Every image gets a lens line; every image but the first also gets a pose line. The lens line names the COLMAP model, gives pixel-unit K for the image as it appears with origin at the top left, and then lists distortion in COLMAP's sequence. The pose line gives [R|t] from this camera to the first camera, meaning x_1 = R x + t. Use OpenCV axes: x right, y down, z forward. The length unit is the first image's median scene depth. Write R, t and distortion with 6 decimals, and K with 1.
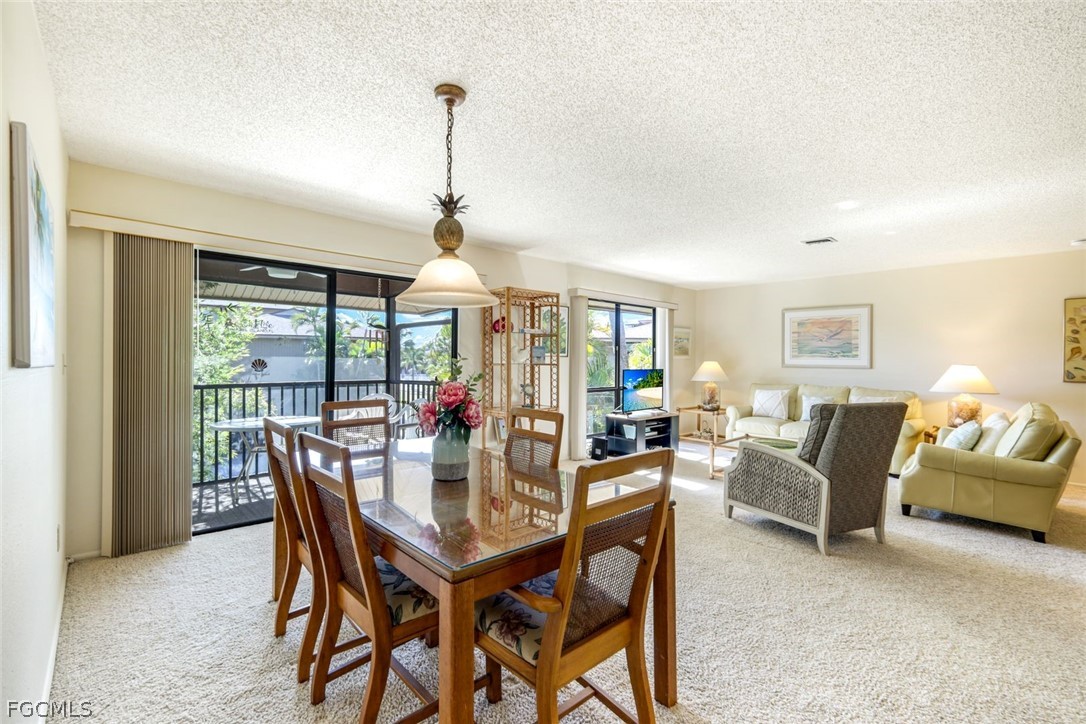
lens RADIAL K [[467.6, 0, 543.0], [0, 467.6, 362.0], [0, 0, 1]] dist [0.002339, 0.000052]
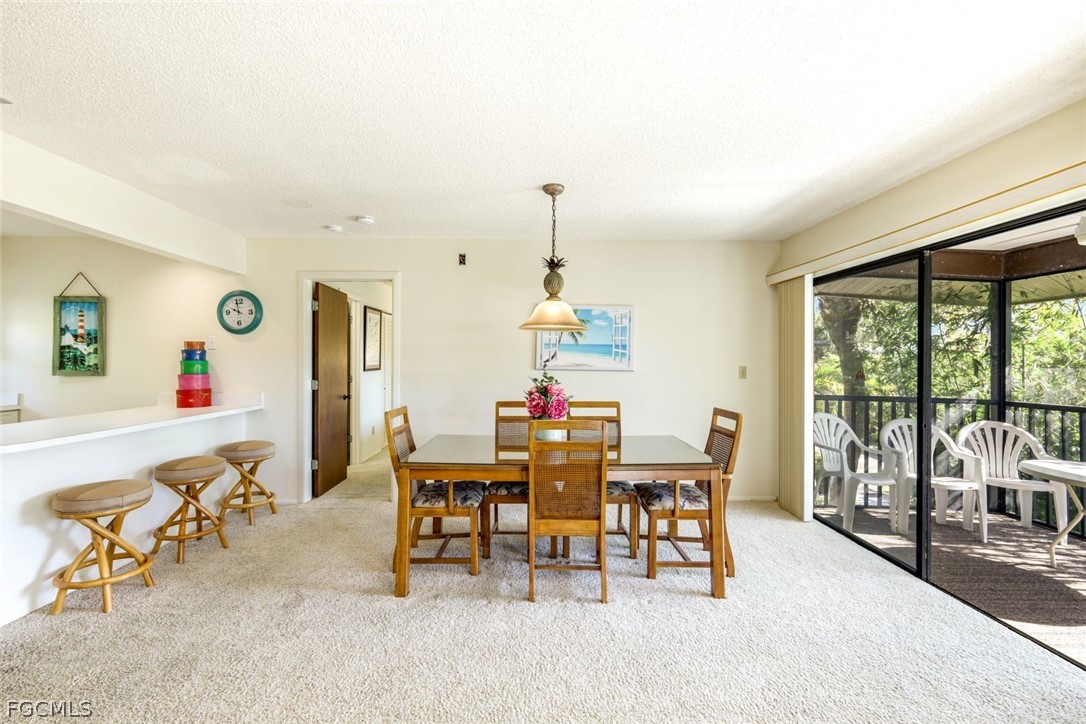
lens RADIAL K [[474.9, 0, 535.0], [0, 474.9, 360.6], [0, 0, 1]] dist [0.008442, 0.000119]
pose [[-0.678235, -0.013292, -0.734725, 0.336233], [-0.016109, 0.999865, -0.003218, -0.008101], [0.734668, 0.009653, -0.678358, 0.701498]]
